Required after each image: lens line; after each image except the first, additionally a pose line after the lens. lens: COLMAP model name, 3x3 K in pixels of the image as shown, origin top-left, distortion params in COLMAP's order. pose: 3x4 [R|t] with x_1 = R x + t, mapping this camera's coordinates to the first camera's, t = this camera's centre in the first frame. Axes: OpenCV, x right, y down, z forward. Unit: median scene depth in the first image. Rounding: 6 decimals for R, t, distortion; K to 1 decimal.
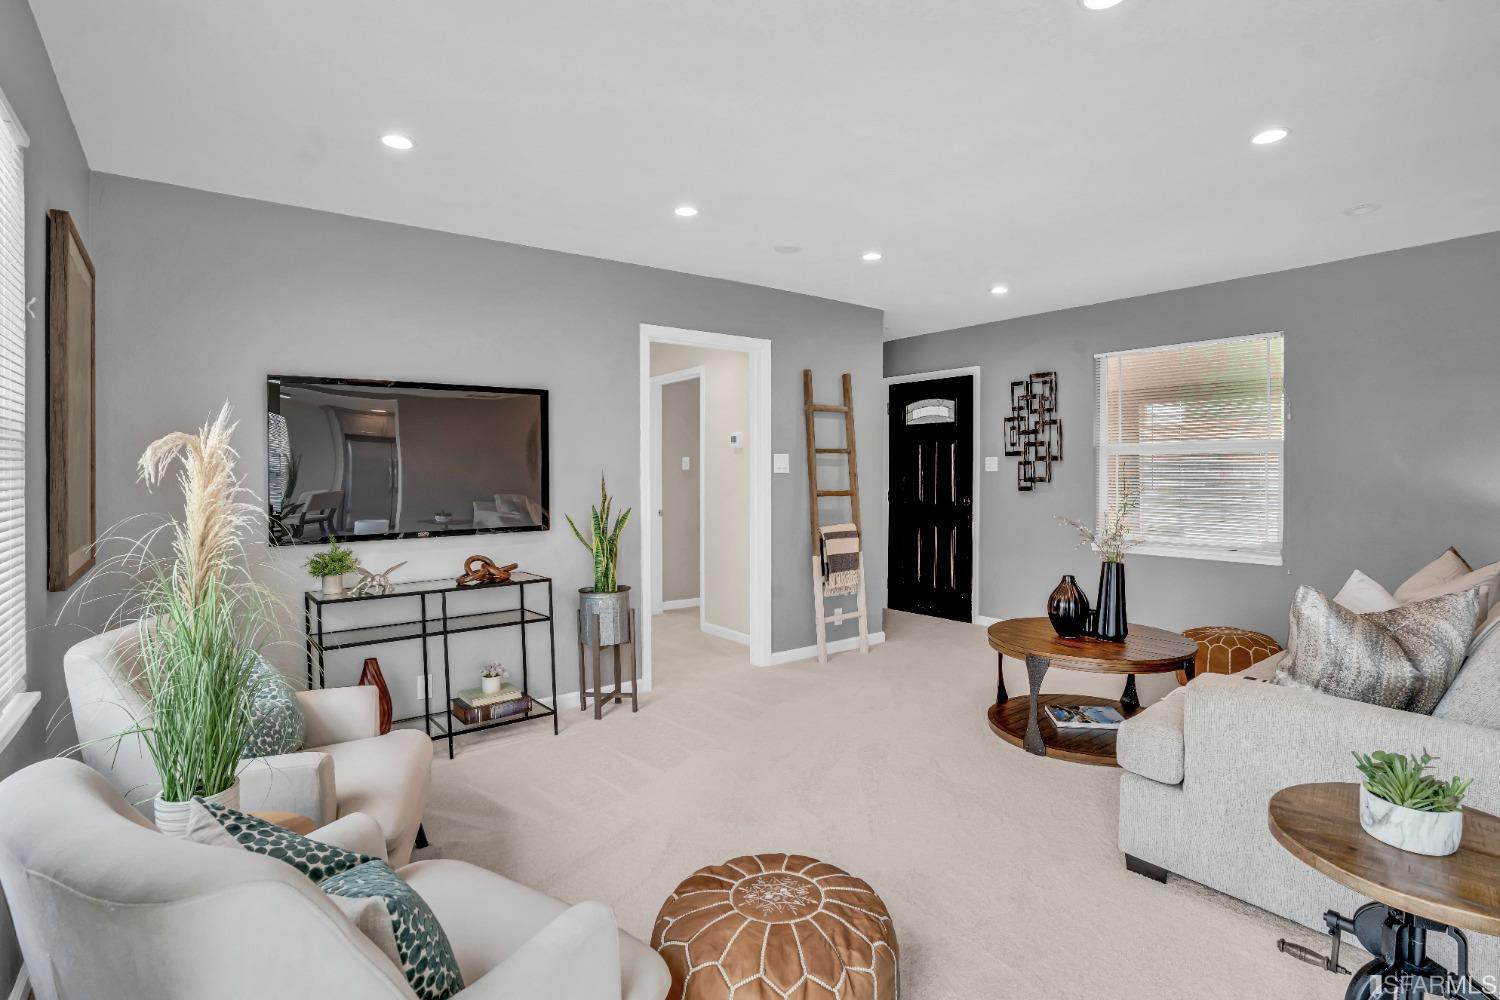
lens RADIAL K [[762.1, 0, 750.0], [0, 762.1, 500.0], [0, 0, 1]] dist [-0.002546, -0.000231]
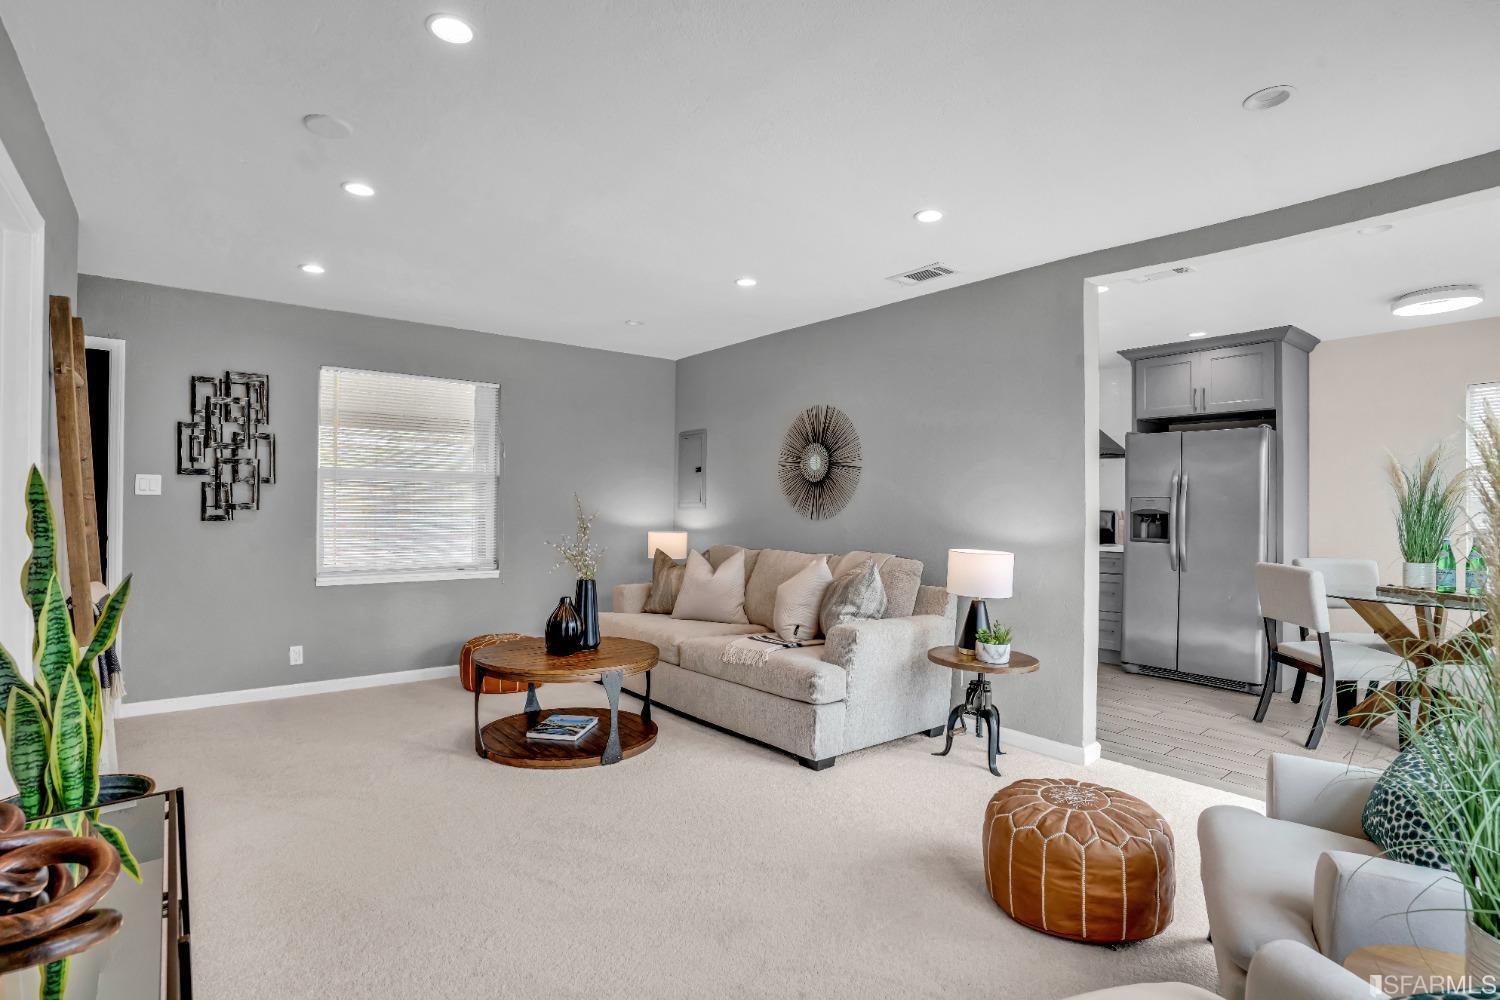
lens RADIAL K [[762.1, 0, 750.0], [0, 762.1, 500.0], [0, 0, 1]] dist [-0.002546, -0.000231]
pose [[-0.017391, 0.006513, 0.999828, -0.421037], [0.021567, 0.999749, -0.006137, -0.017146], [-0.999616, 0.021456, -0.017527, 0.482956]]
